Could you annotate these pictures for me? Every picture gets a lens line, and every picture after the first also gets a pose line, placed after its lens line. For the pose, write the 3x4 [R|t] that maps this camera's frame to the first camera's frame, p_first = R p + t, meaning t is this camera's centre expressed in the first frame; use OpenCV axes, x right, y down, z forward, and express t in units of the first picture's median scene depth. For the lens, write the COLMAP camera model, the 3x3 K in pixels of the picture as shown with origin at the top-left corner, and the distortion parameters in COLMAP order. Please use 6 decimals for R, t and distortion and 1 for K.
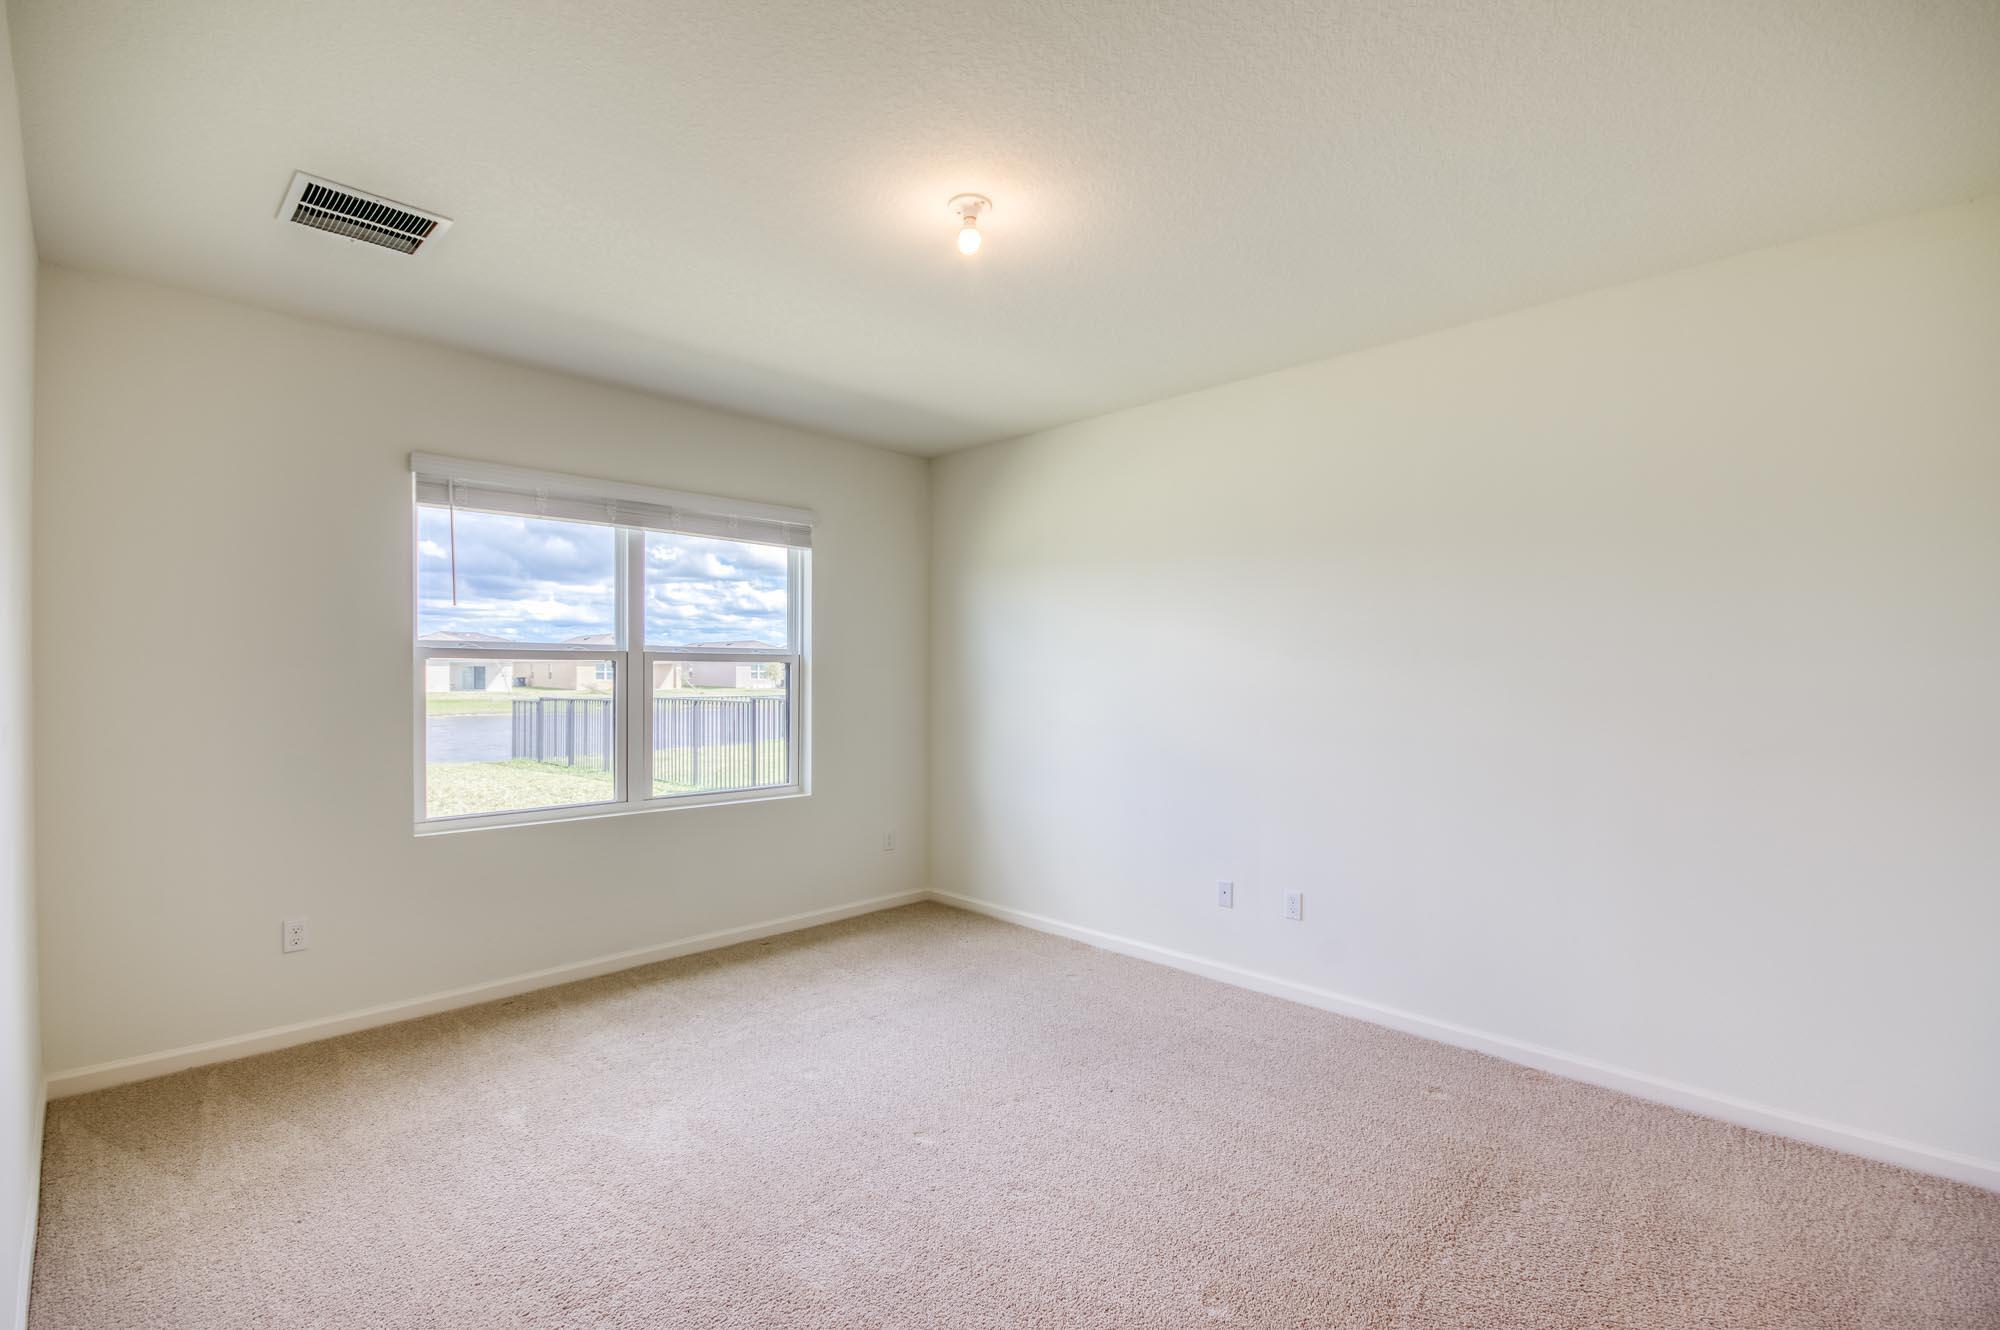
lens RADIAL K [[879.3, 0, 959.4], [0, 879.3, 697.7], [0, 0, 1]] dist [0.001220, -0.009499]
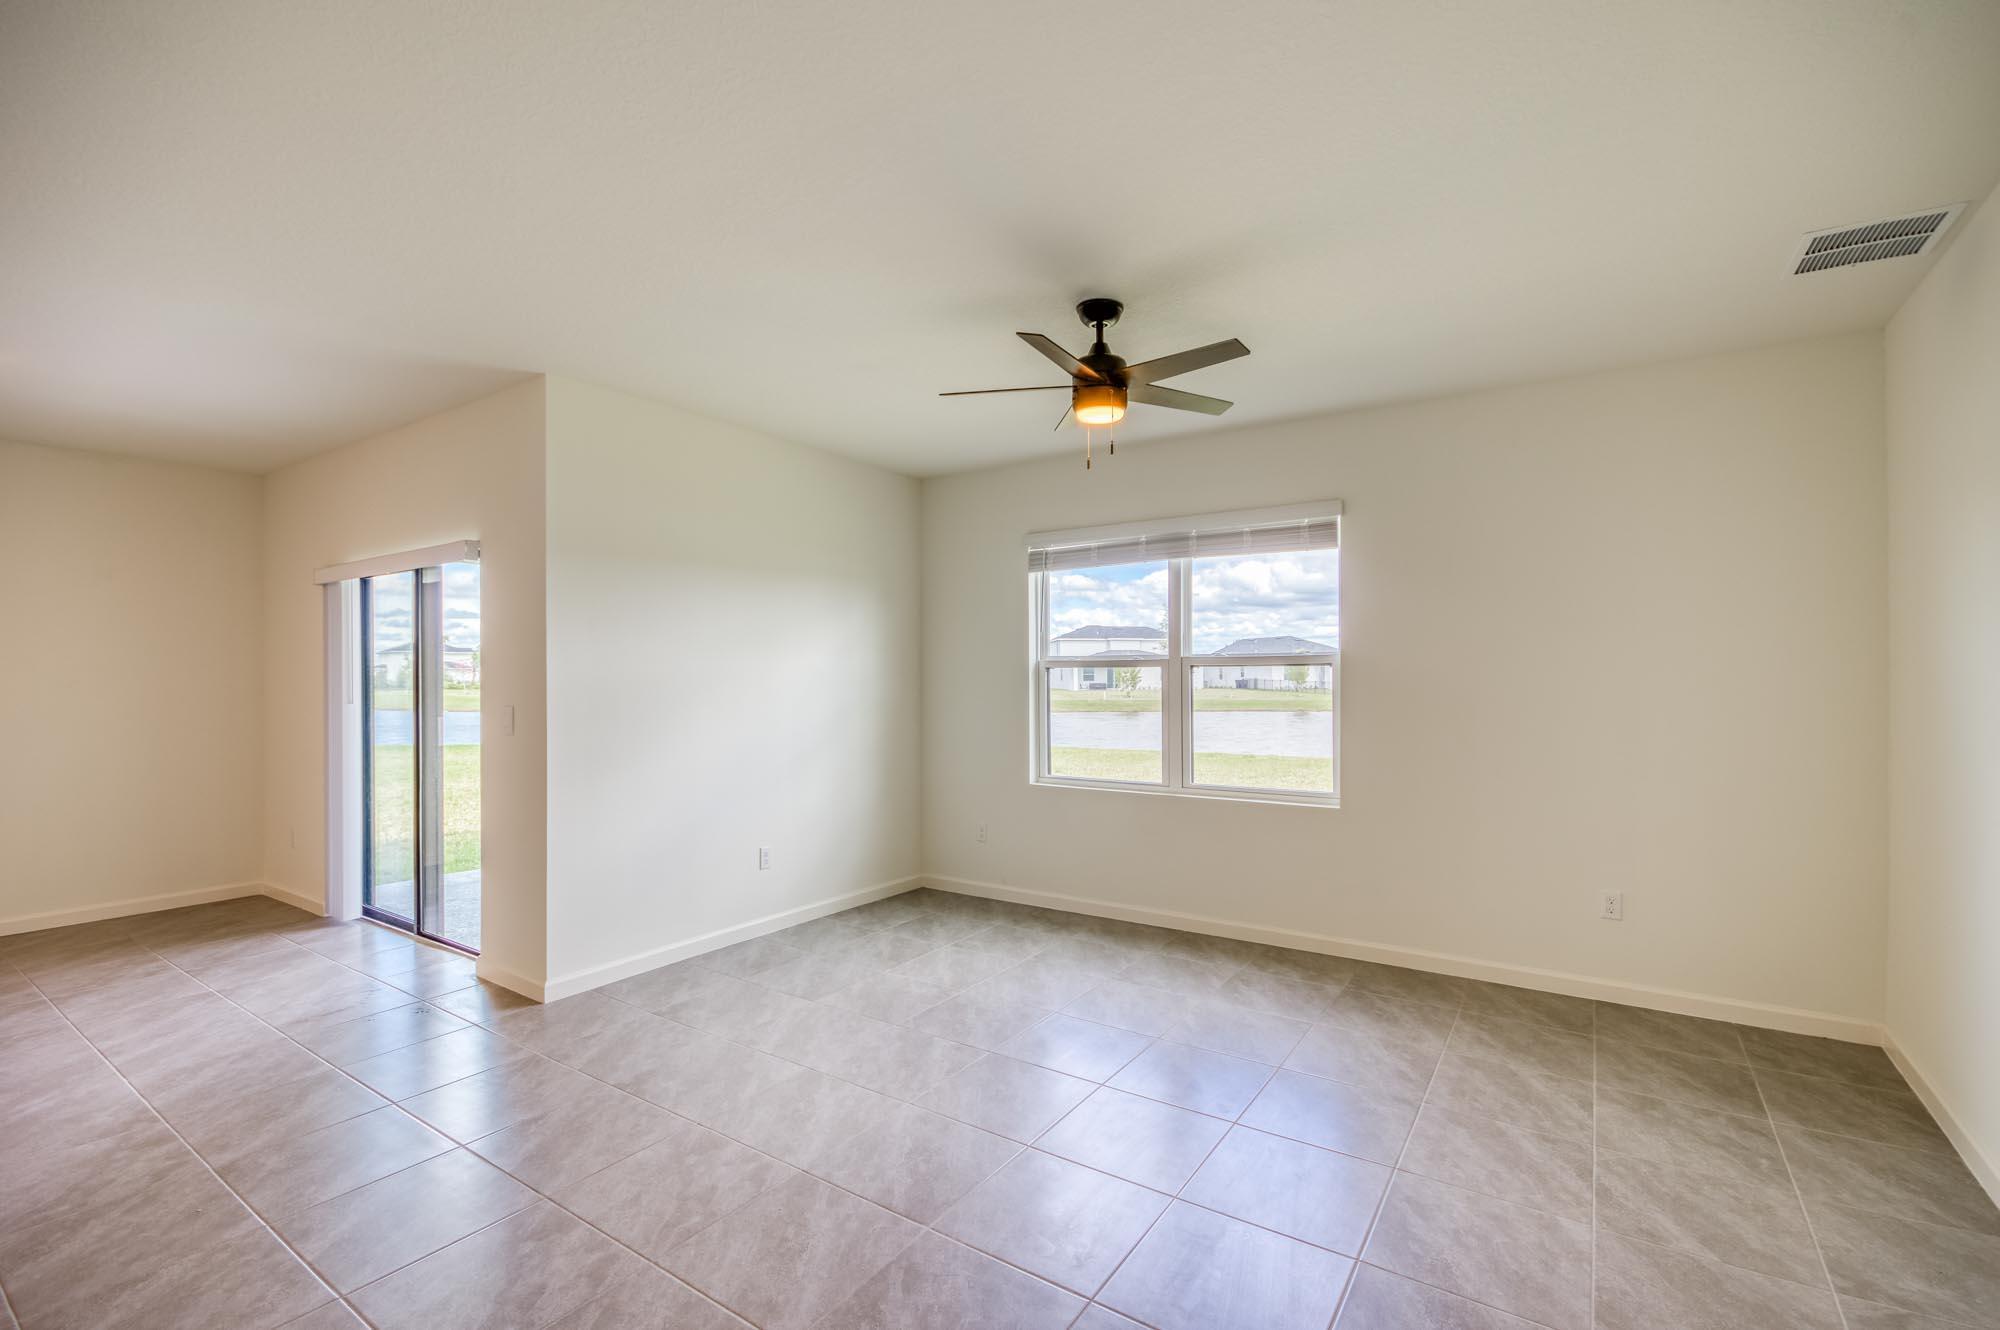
lens RADIAL K [[879.3, 0, 1017.5], [0, 879.3, 671.0], [0, 0, 1]] dist [0.001220, -0.009499]
pose [[0.234938, -0.012373, -0.971932, 0.748819], [-0.020180, 0.999641, -0.017604, -0.011425], [0.971801, 0.023749, 0.234604, 0.510089]]
